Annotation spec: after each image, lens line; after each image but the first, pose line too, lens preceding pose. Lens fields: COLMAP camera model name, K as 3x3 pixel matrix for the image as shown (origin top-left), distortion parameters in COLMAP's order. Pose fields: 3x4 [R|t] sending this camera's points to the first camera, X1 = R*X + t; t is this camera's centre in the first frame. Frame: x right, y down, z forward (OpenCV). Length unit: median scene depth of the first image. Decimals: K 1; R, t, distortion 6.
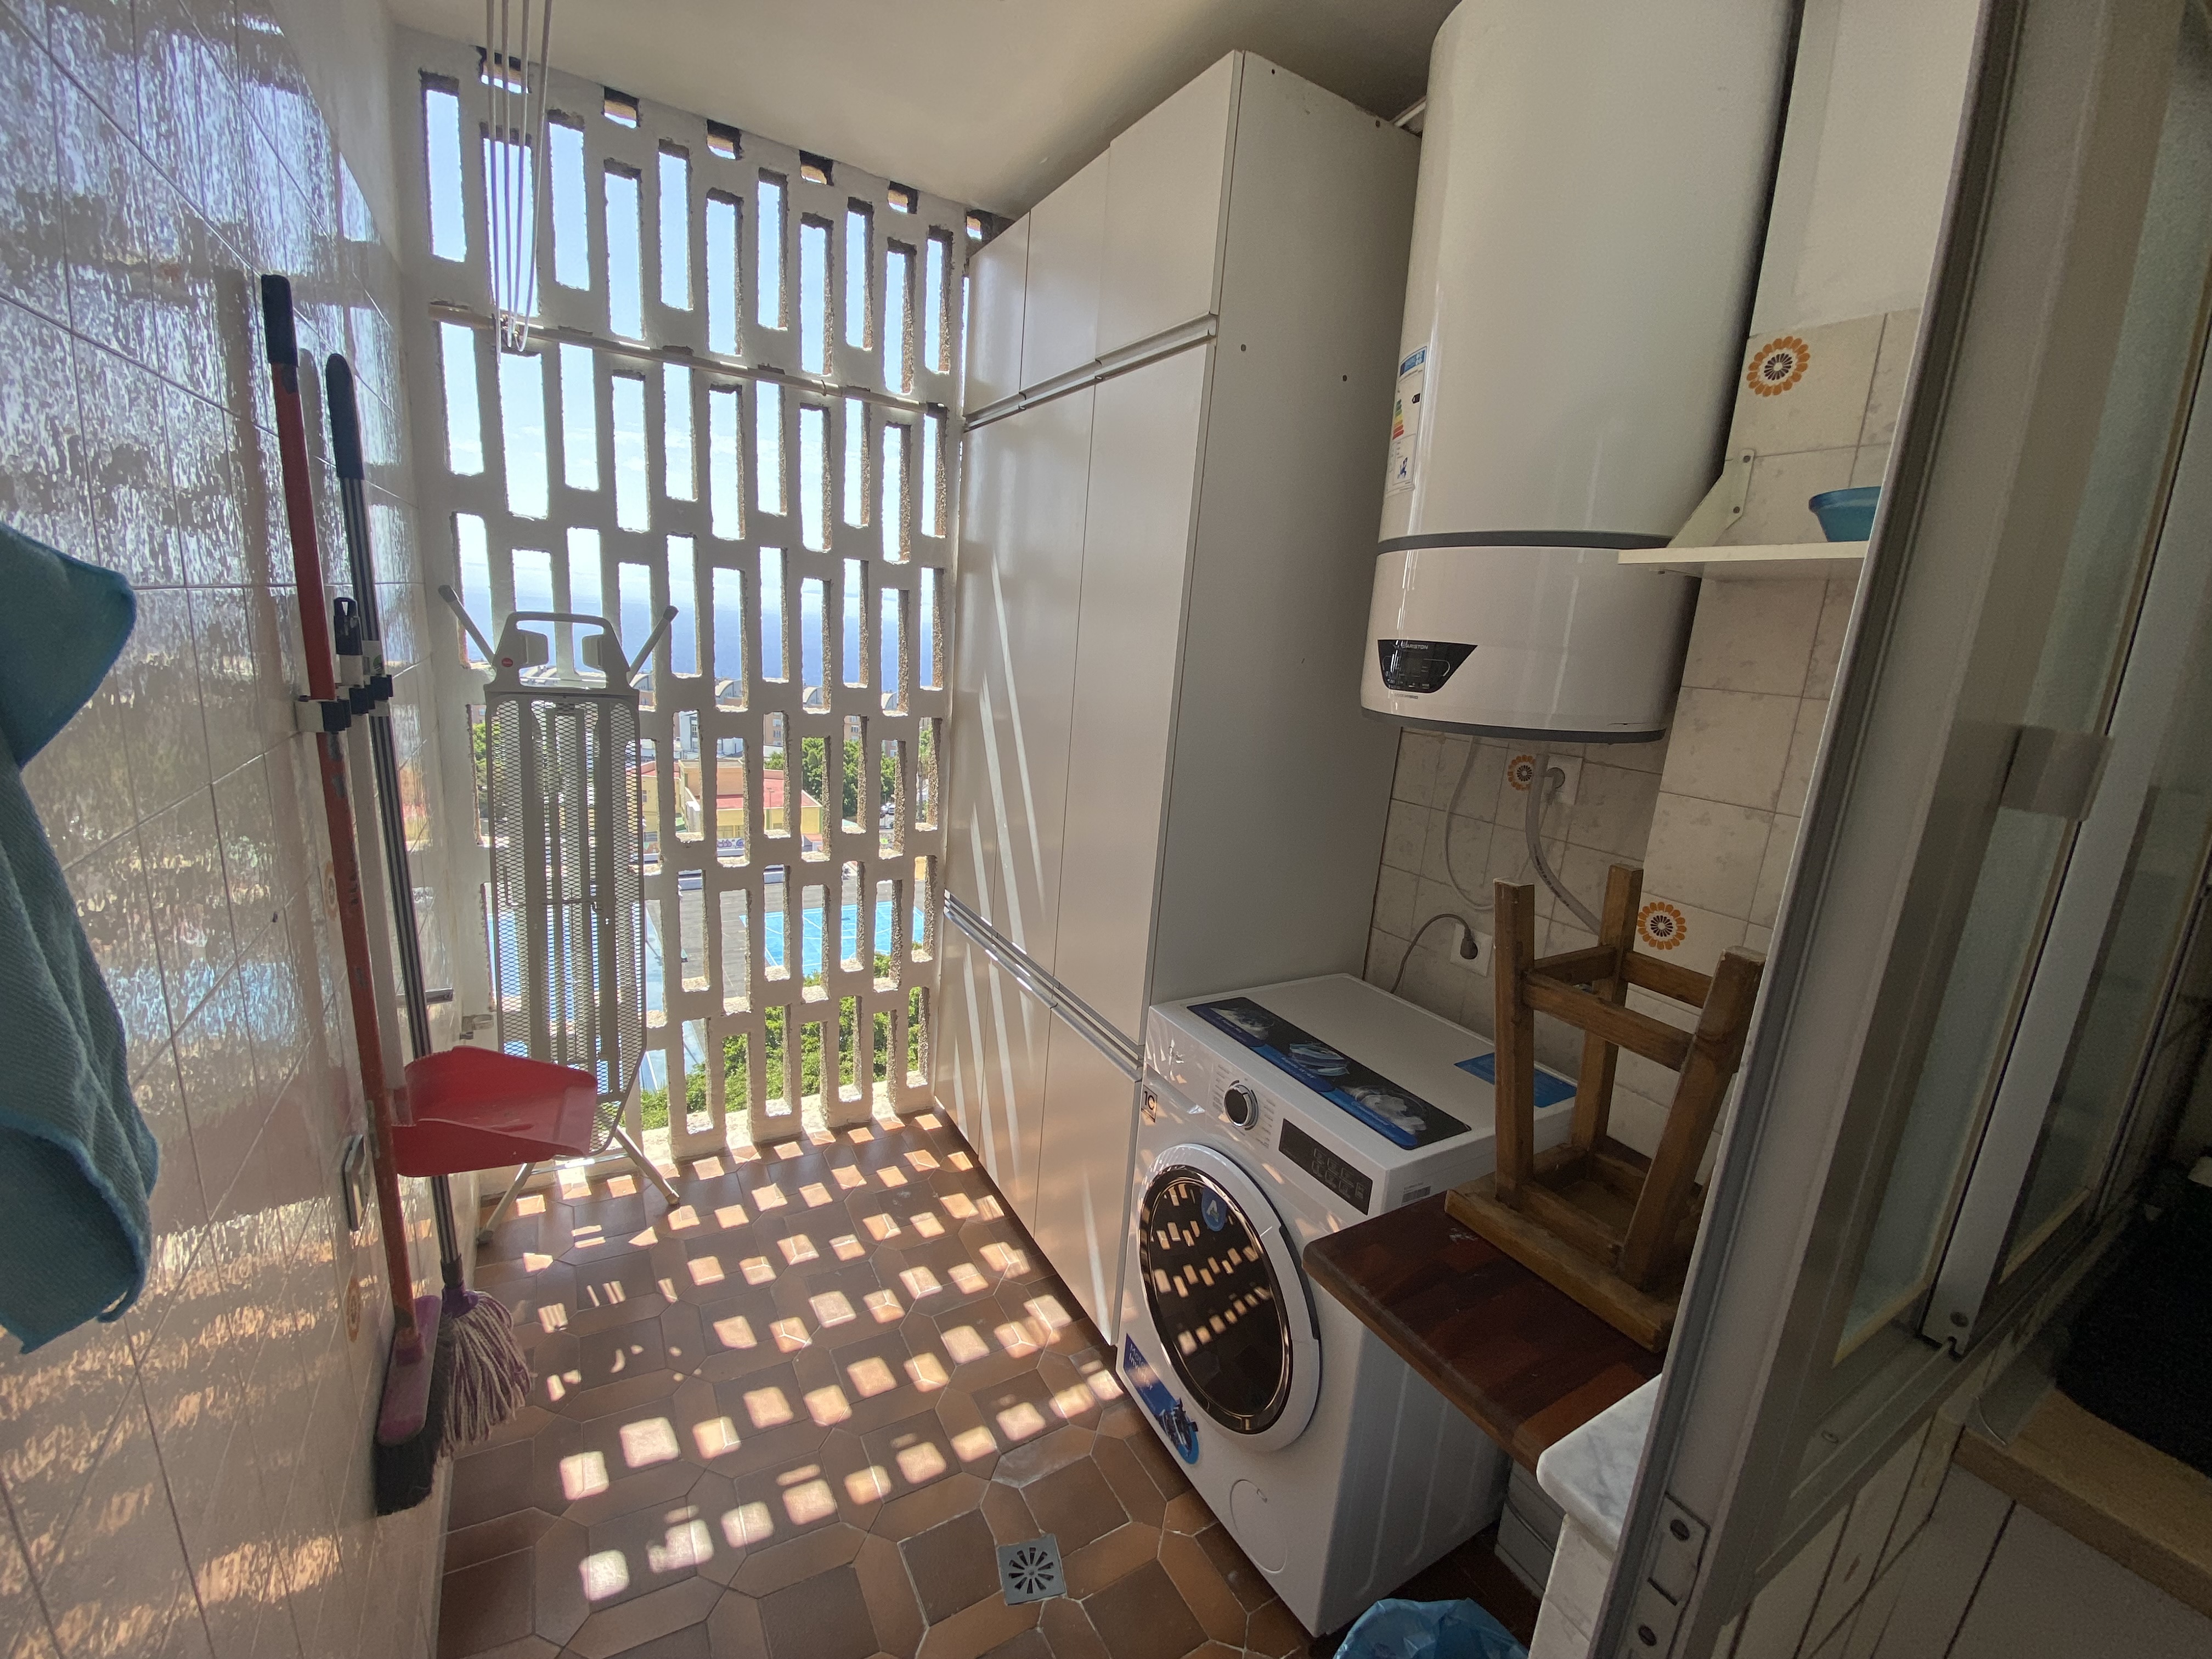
lens RADIAL K [[895.2, 0, 1106.0], [0, 895.2, 829.5], [0, 0, 1]] dist [0.032171, -0.032583]
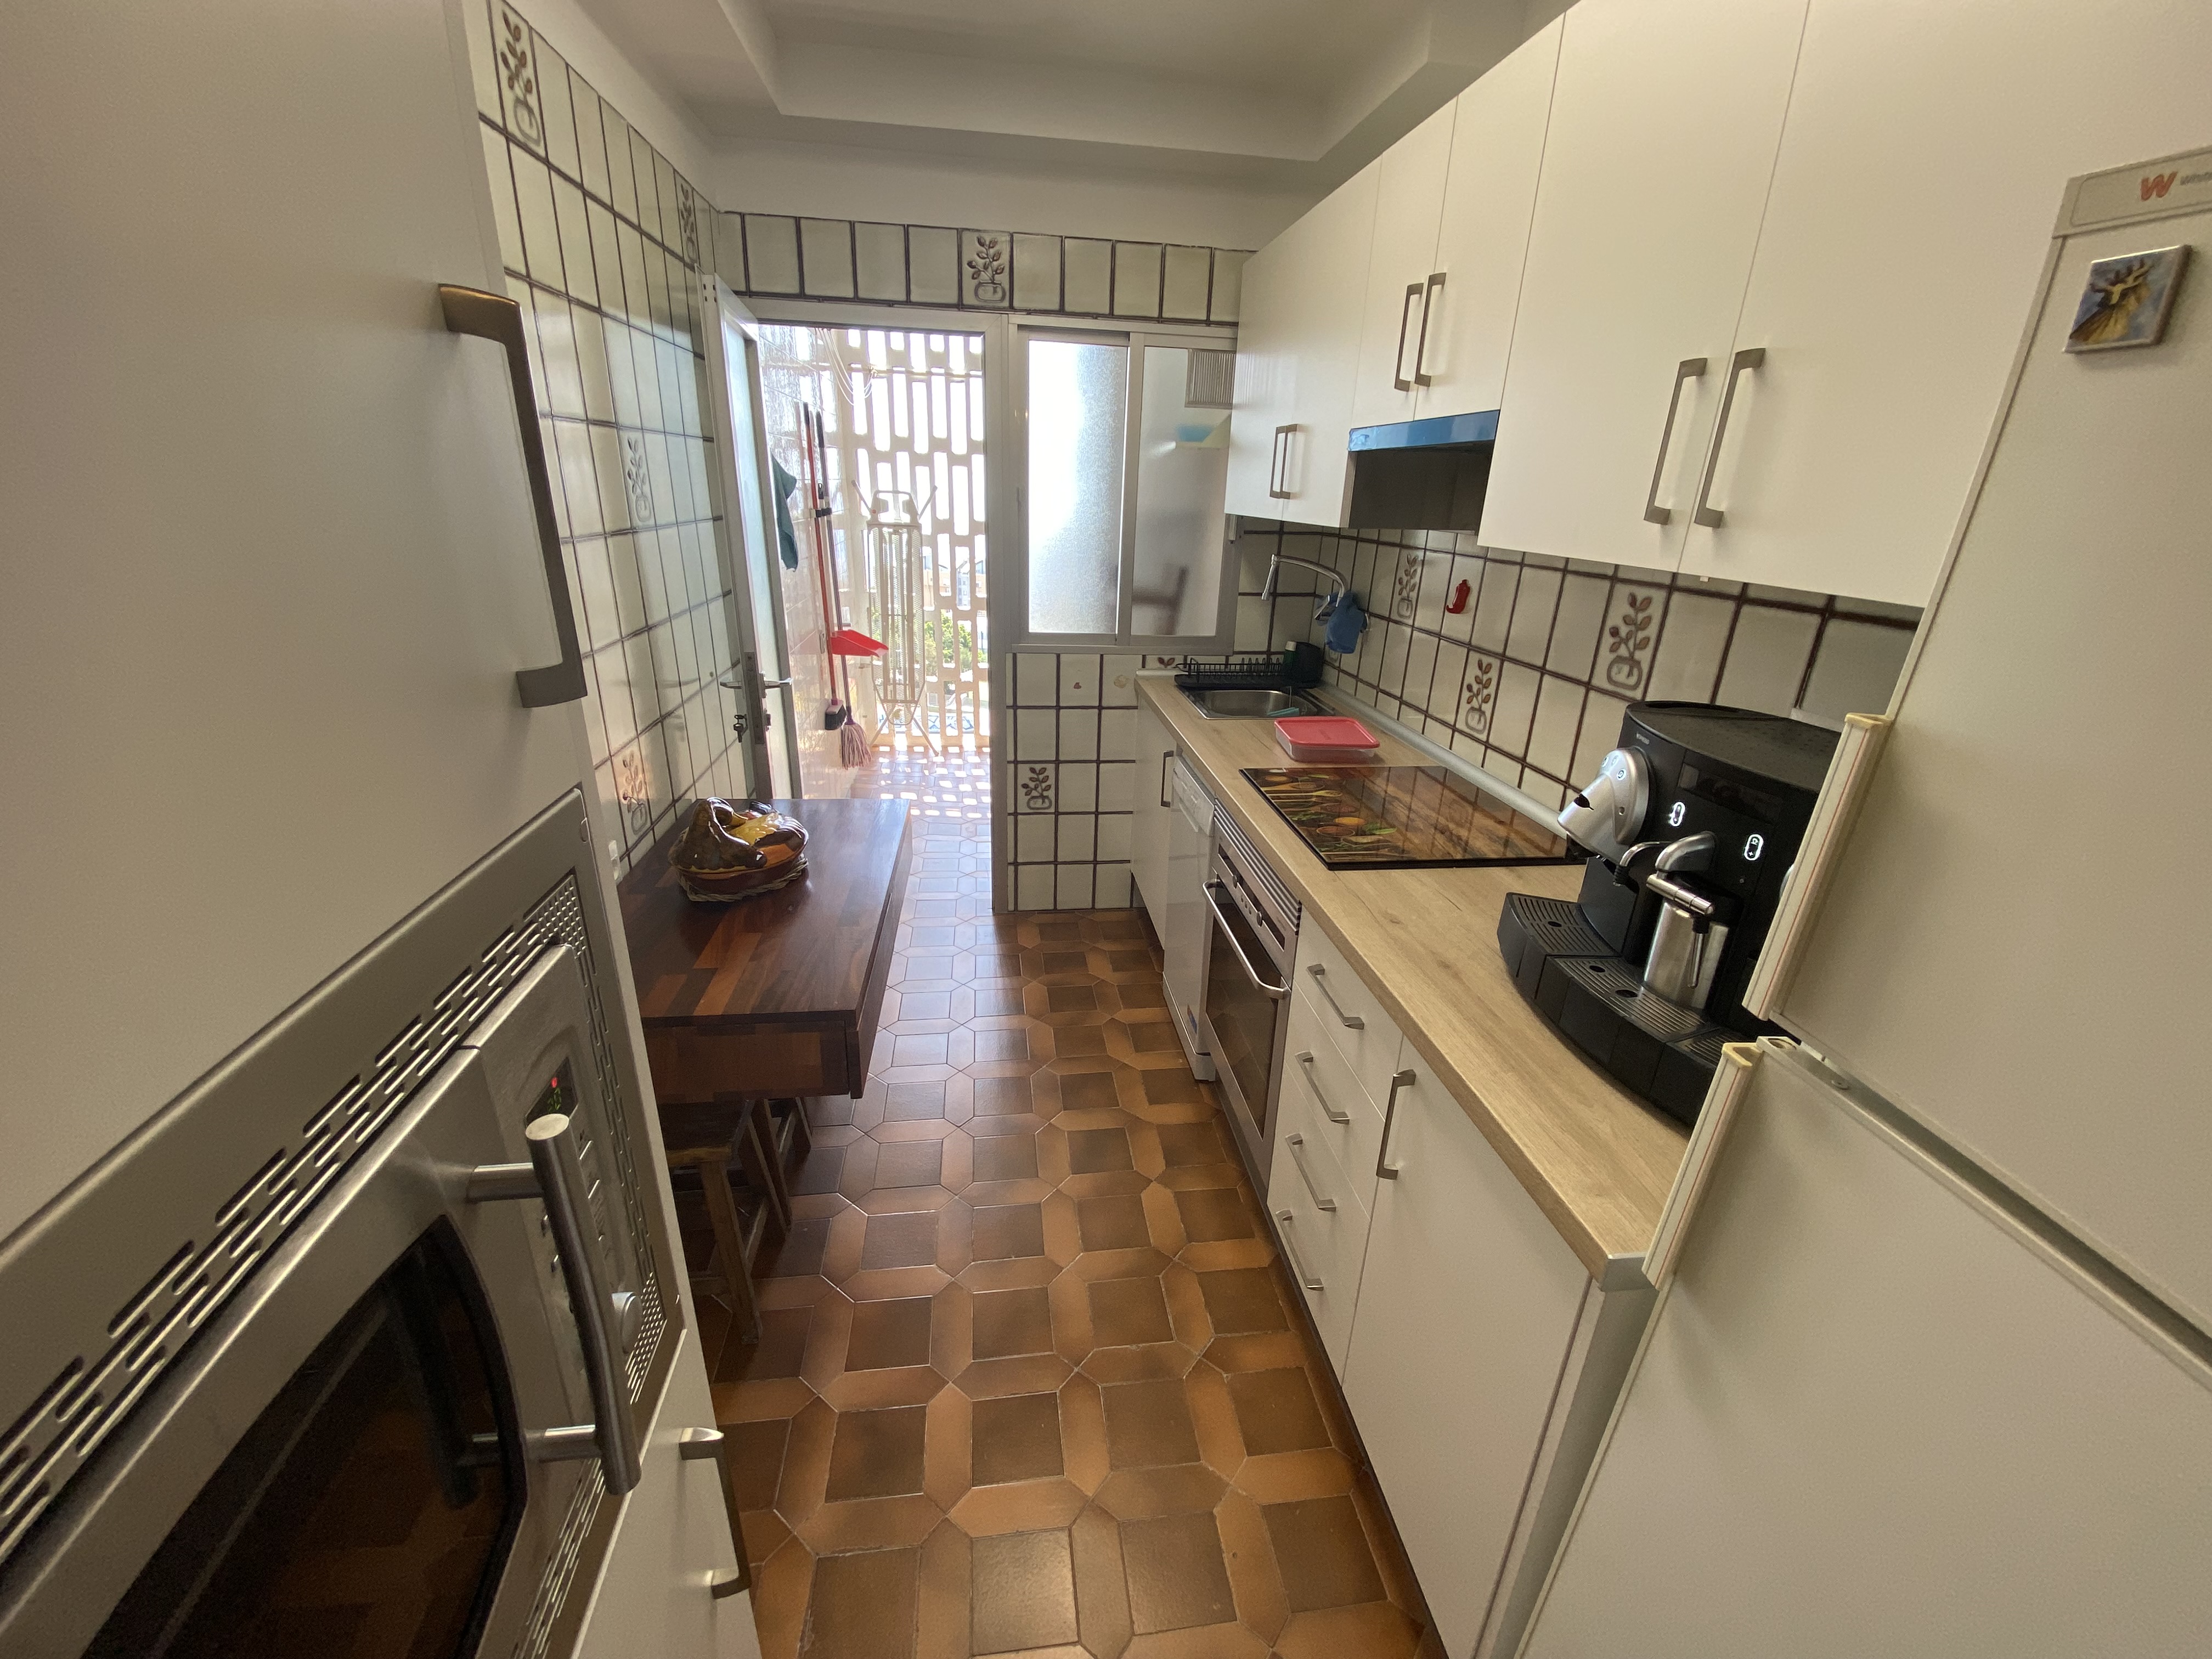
lens RADIAL K [[895.2, 0, 1106.0], [0, 895.2, 829.5], [0, 0, 1]] dist [0.032171, -0.032583]
pose [[0.919988, 0.097723, -0.379568, 0.944253], [-0.047389, 0.989048, 0.139777, 0.302614], [0.389070, -0.110606, 0.914544, -1.109628]]
